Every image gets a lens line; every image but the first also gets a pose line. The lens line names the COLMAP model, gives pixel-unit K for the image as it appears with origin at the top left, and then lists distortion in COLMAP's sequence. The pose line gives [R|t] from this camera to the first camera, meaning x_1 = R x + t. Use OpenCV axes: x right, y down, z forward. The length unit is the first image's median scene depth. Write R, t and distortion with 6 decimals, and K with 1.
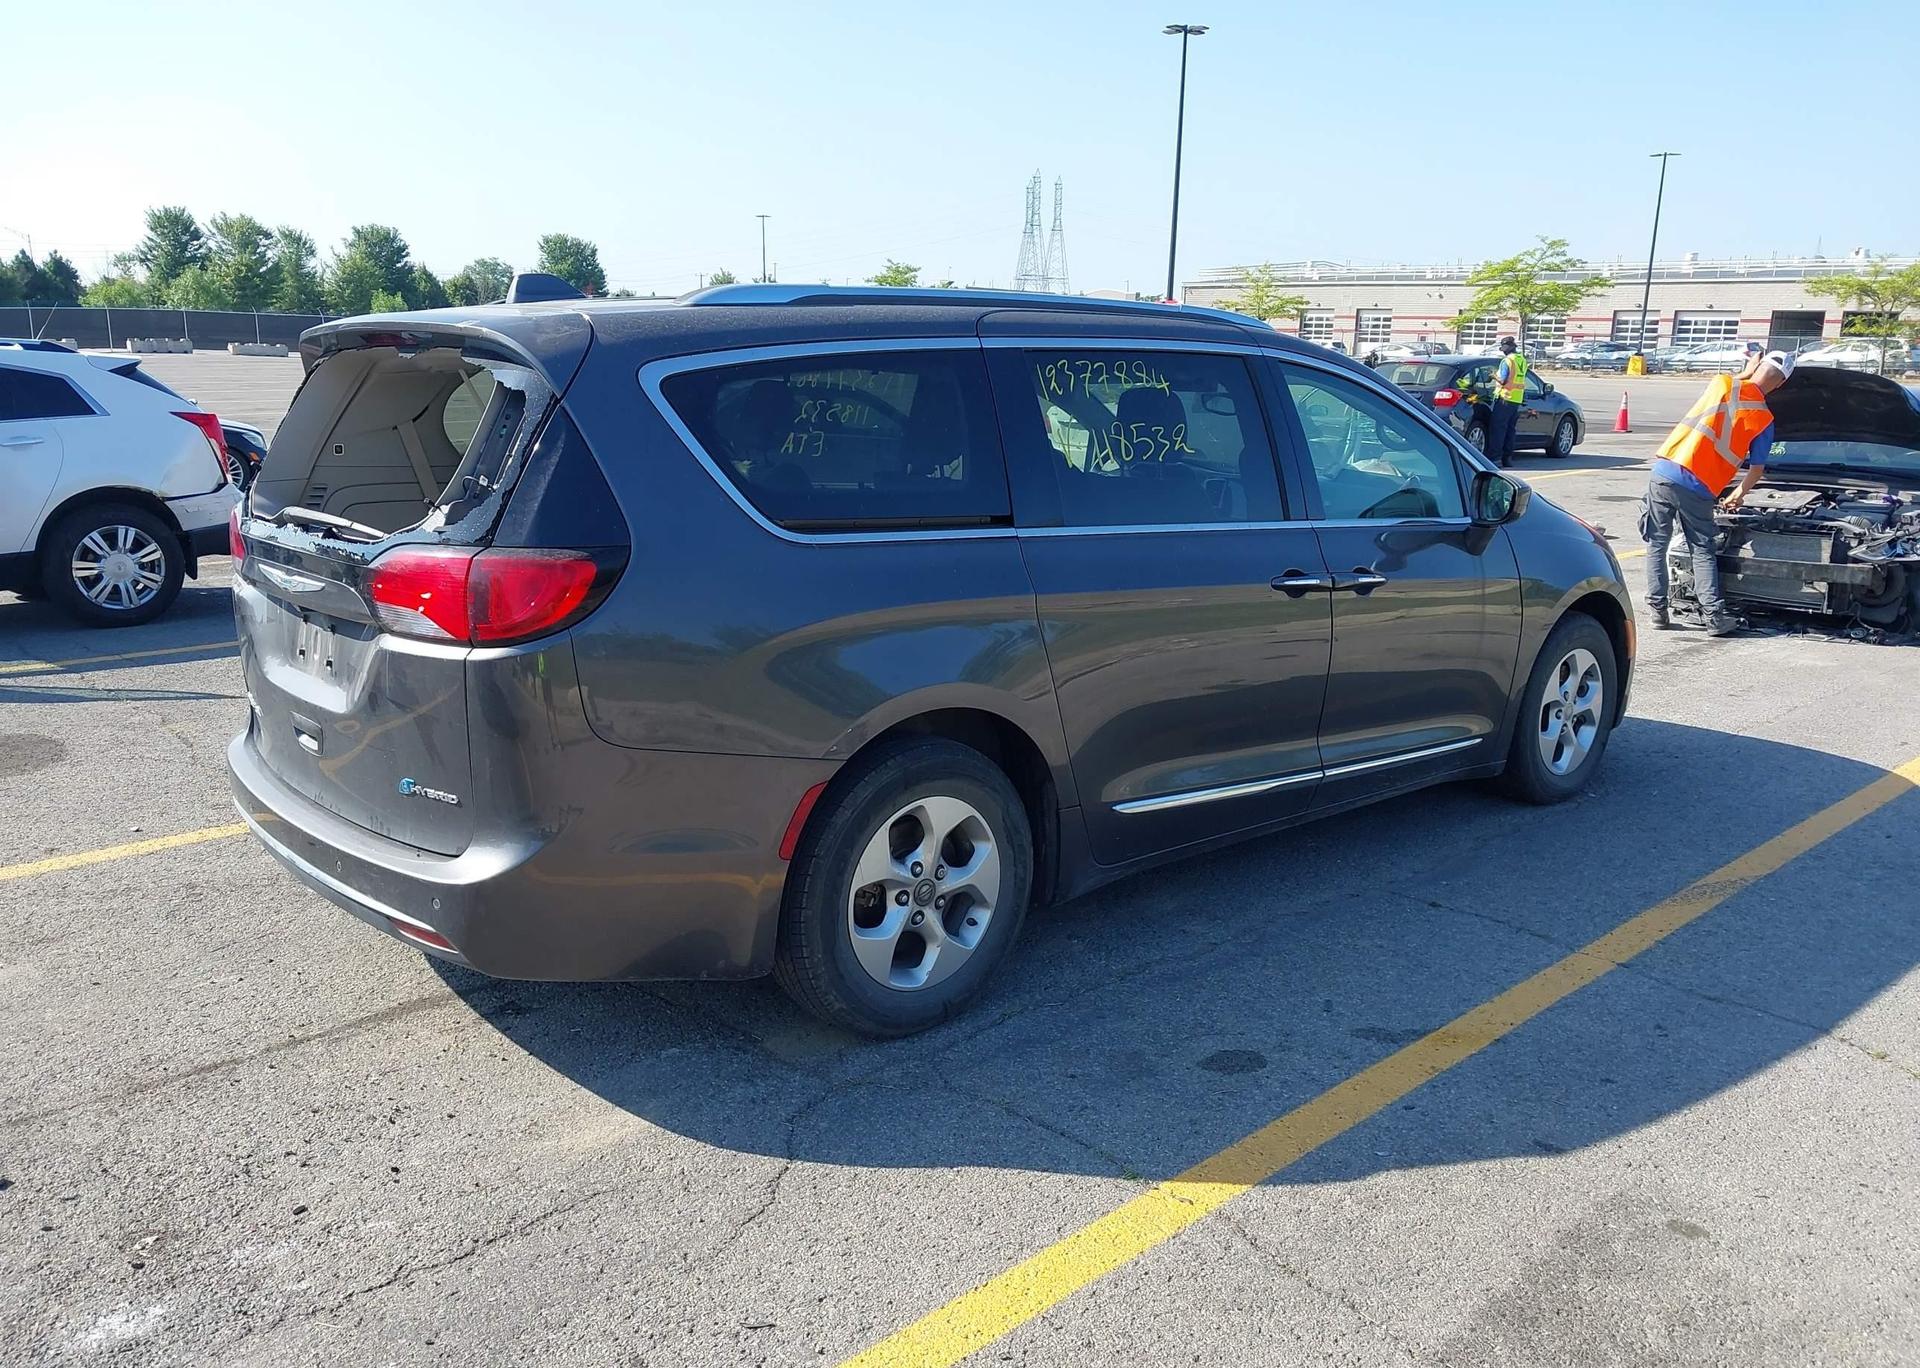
lens RADIAL K [[1512.9, 0, 941.9], [0, 1512.9, 669.7], [0, 0, 1]] dist [0.024591, -0.035089]
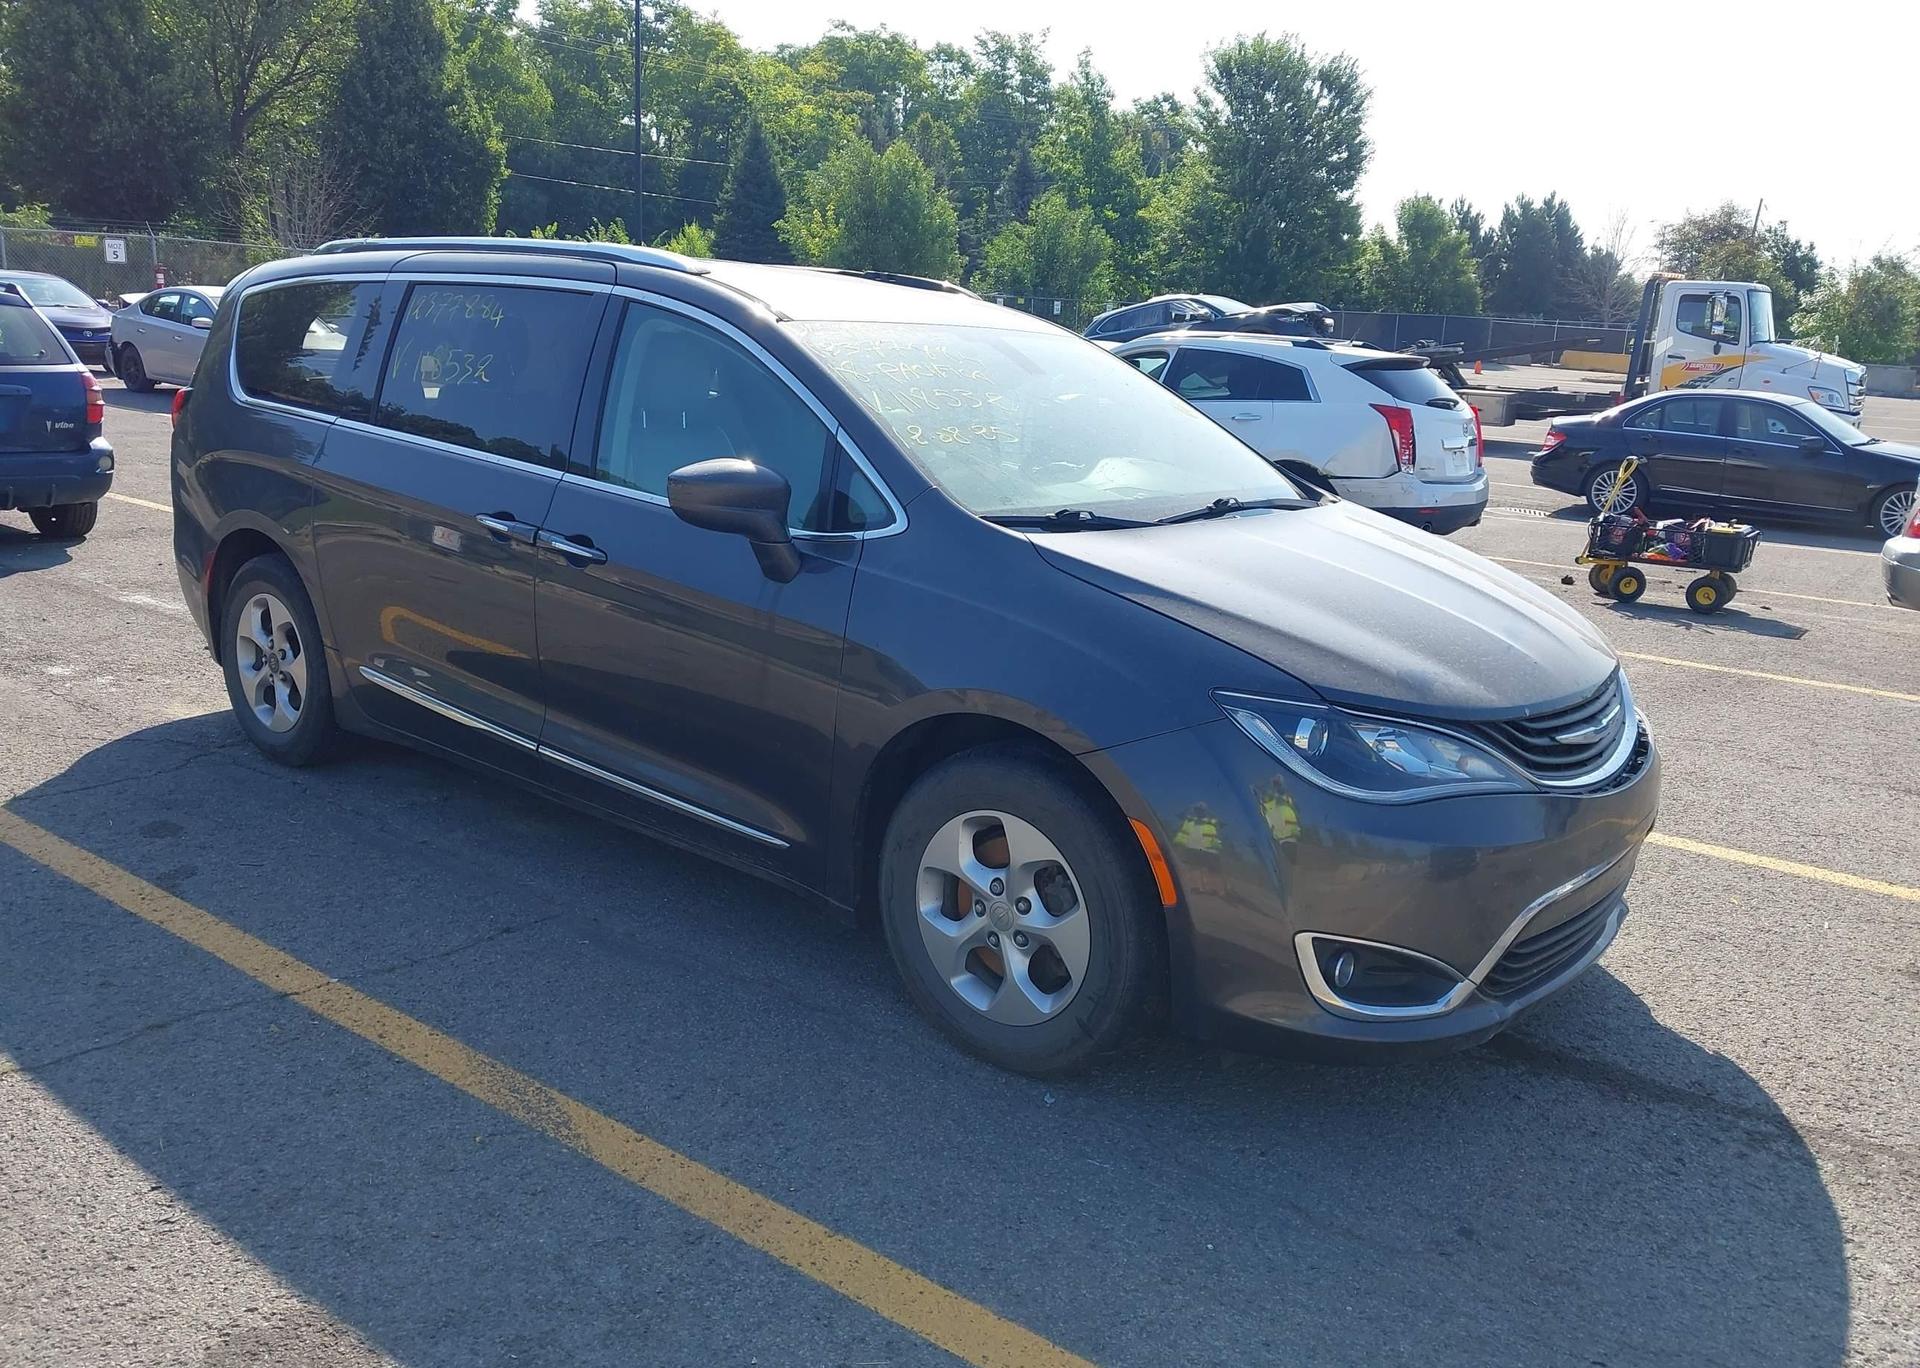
lens RADIAL K [[1512.9, 0, 945.5], [0, 1512.9, 694.1], [0, 0, 1]] dist [0.024591, -0.035089]
pose [[0.161160, 0.226184, -0.960660, 1.233283], [-0.246378, 0.951786, 0.182763, -0.202030], [0.955681, 0.207231, 0.209117, 1.099744]]
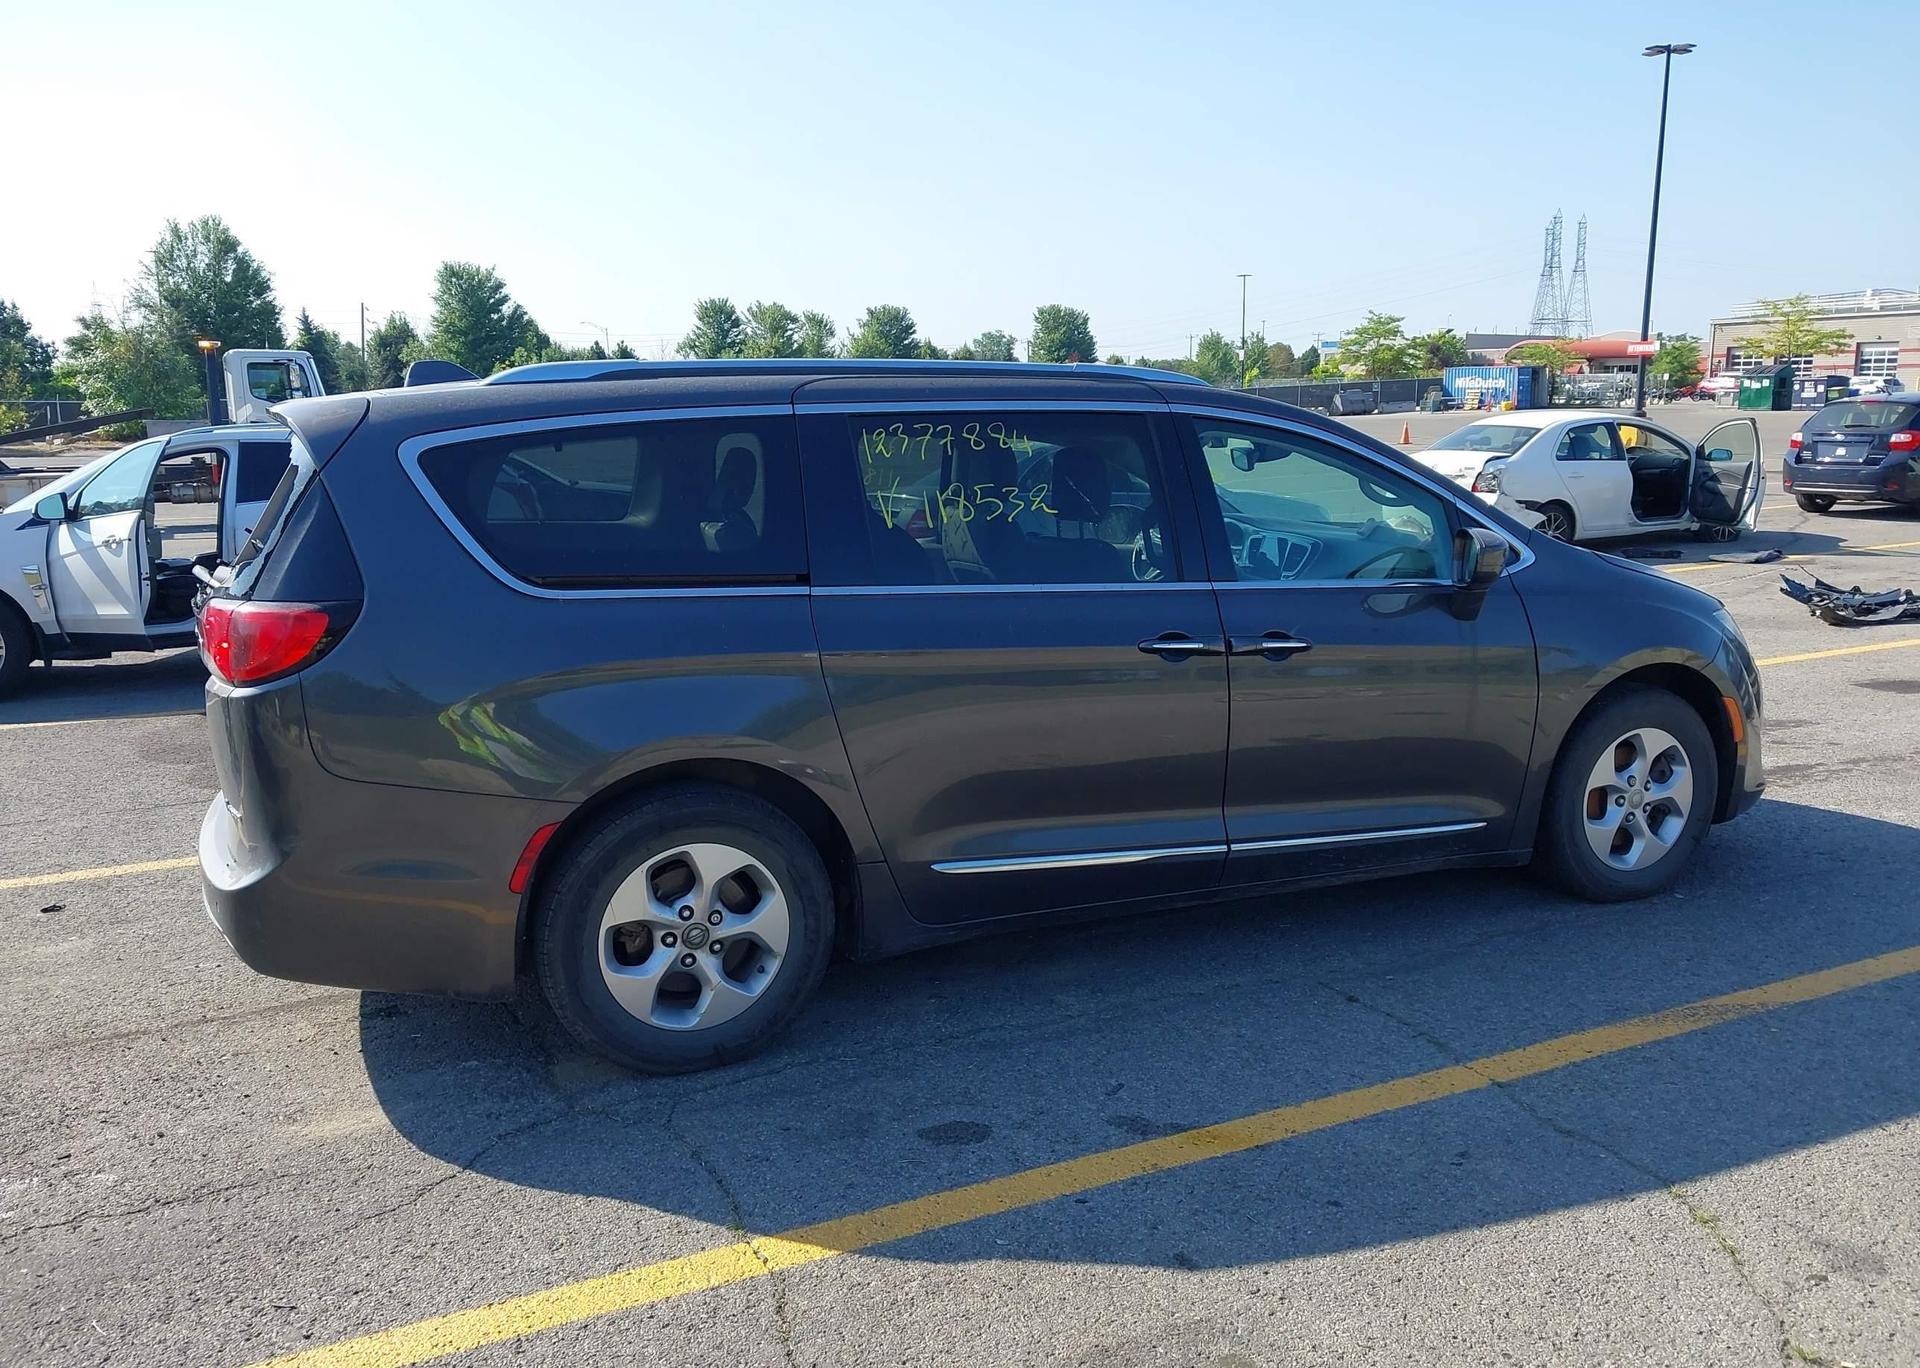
lens RADIAL K [[1512.9, 0, 983.2], [0, 1512.9, 676.3], [0, 0, 1]] dist [0.024591, -0.035089]
pose [[0.949989, 0.023622, -0.311388, 0.416326], [-0.034079, 0.999022, -0.028185, -0.007176], [0.310417, 0.037387, 0.949865, 0.054791]]
